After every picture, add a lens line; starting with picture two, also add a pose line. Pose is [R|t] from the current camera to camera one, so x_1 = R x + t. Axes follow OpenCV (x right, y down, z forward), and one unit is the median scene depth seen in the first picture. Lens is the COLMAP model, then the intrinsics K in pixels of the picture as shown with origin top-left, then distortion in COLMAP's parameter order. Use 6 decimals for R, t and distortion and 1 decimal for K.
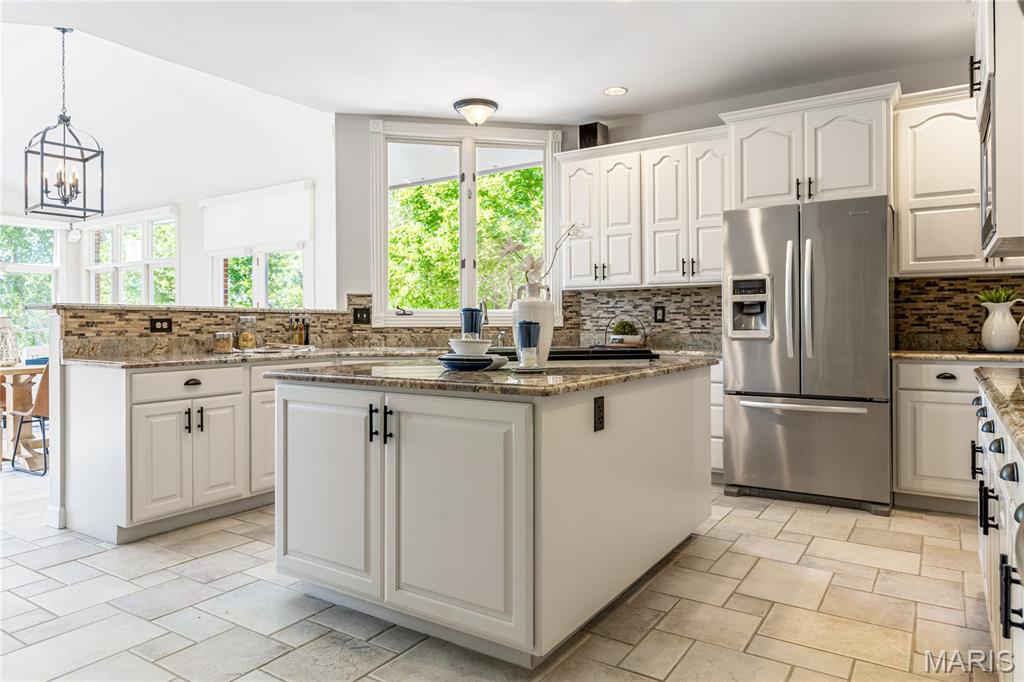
lens RADIAL K [[655.5, 0, 512.4], [0, 655.5, 331.3], [0, 0, 1]] dist [0.032806, -0.000844]
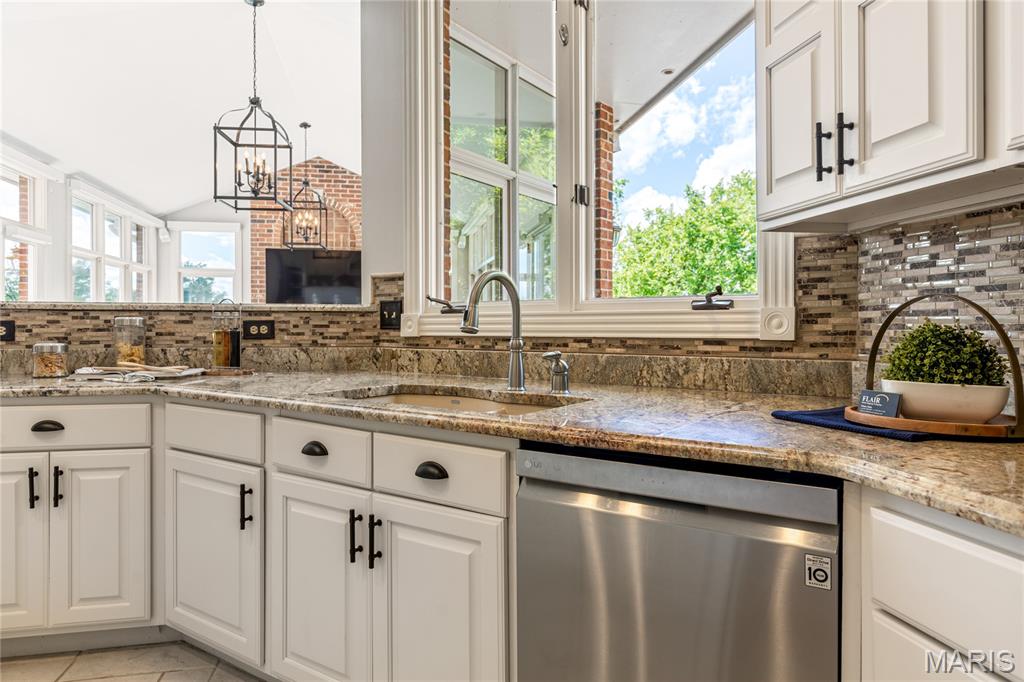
lens RADIAL K [[655.5, 0, 487.1], [0, 655.5, 329.7], [0, 0, 1]] dist [0.032806, -0.000844]
pose [[0.763120, 0.004522, -0.646241, 0.183277], [-0.009322, 0.999949, -0.004011, -0.009838], [0.646190, 0.009085, 0.763123, 0.637796]]
